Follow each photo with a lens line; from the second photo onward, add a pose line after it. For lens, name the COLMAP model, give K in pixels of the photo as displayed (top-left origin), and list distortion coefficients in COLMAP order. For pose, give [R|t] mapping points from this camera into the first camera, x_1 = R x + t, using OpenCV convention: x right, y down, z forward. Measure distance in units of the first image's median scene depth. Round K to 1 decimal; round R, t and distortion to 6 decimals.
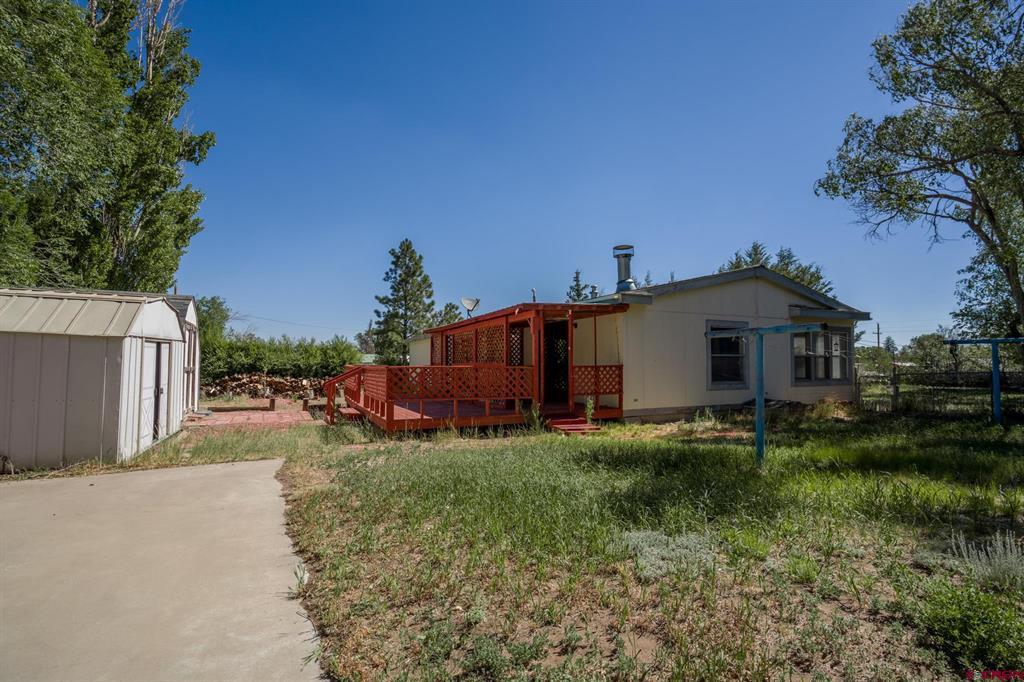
lens RADIAL K [[470.9, 0, 512.0], [0, 470.9, 341.0], [0, 0, 1]] dist [-0.041785, 0.000314]
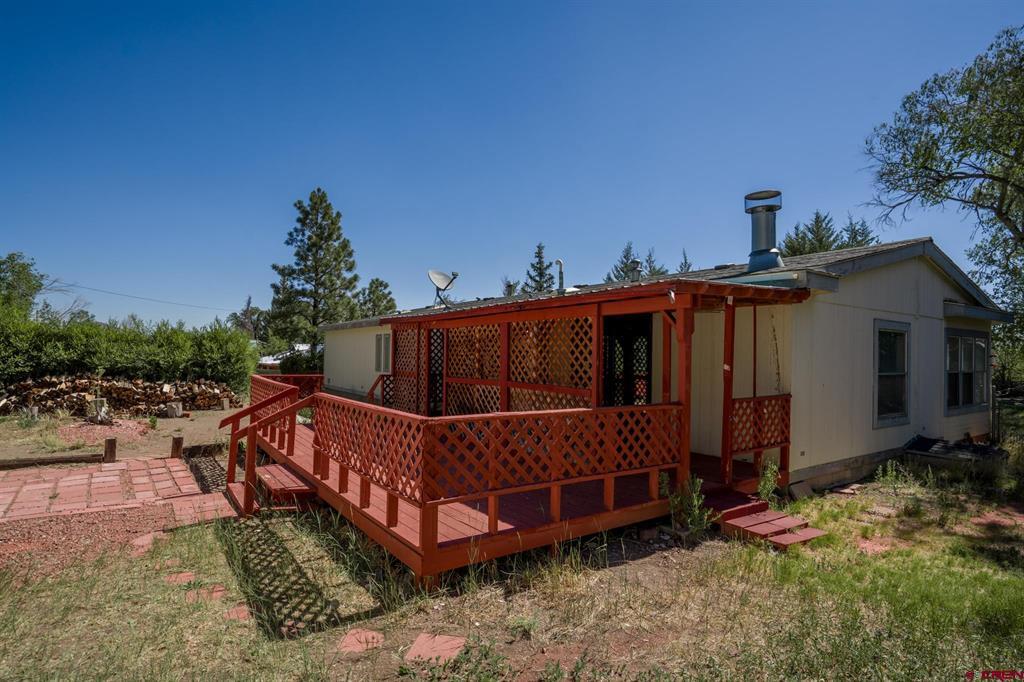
lens RADIAL K [[530.2, 0, 512.0], [0, 530.2, 341.0], [0, 0, 1]] dist [-0.036451, 0.022052]
pose [[0.984302, 0.020250, 0.175325, -0.089061], [-0.024754, 0.999416, 0.023541, -0.008950], [-0.174746, -0.027512, 0.984229, 0.175065]]
